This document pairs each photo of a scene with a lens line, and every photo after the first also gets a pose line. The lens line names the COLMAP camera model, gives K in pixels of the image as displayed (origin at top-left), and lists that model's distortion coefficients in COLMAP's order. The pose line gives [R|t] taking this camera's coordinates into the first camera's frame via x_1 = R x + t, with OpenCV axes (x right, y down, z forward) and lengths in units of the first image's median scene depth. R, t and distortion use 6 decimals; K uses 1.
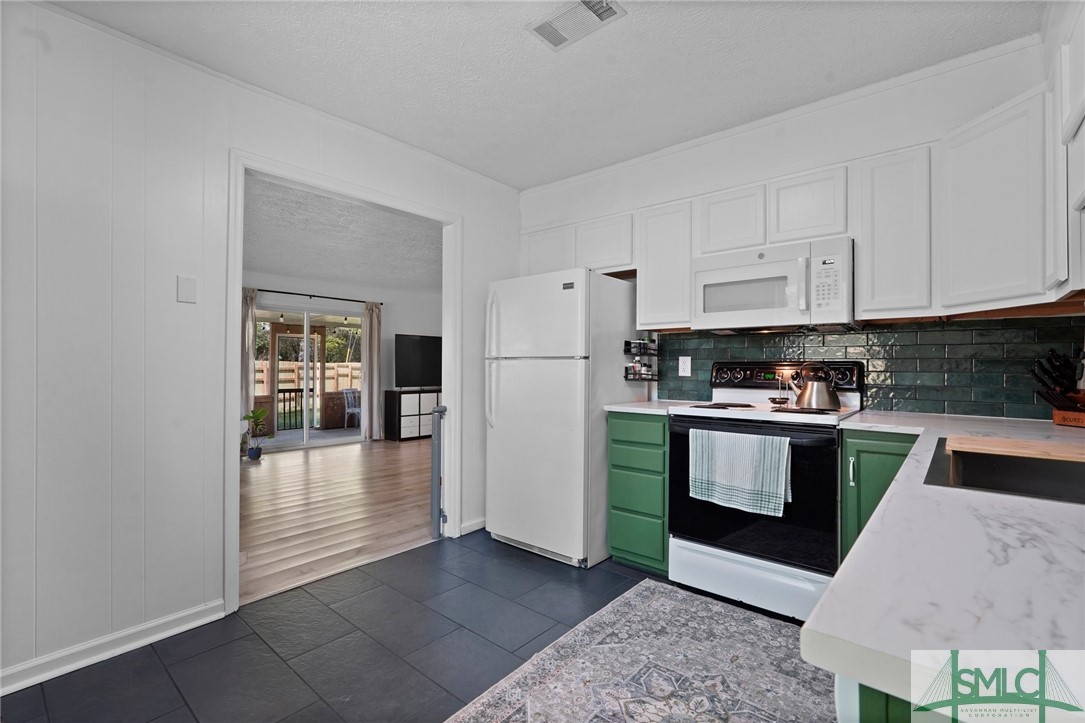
lens RADIAL K [[476.4, 0, 541.1], [0, 476.4, 363.3], [0, 0, 1]] dist [-0.003390, 0.000773]
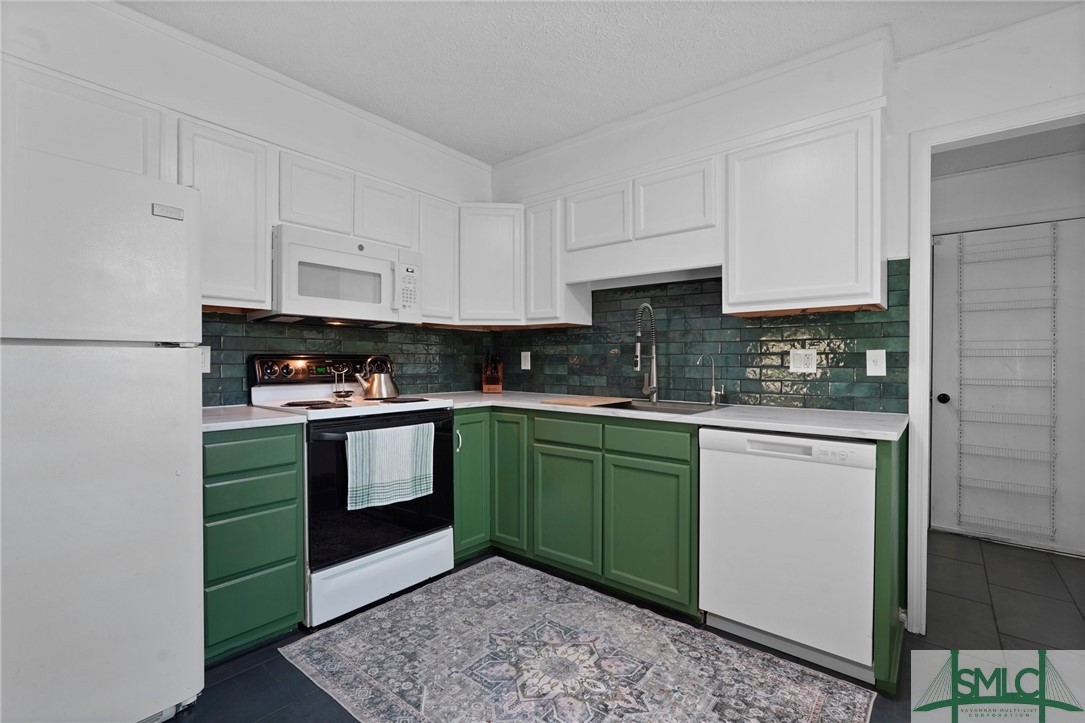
lens RADIAL K [[476.4, 0, 541.1], [0, 476.4, 363.3], [0, 0, 1]] dist [-0.003390, 0.000773]
pose [[0.003284, -0.008873, 0.999955, -0.571899], [-0.010148, 0.999909, 0.008906, 0.001311], [-0.999943, -0.010177, 0.003193, 0.677395]]
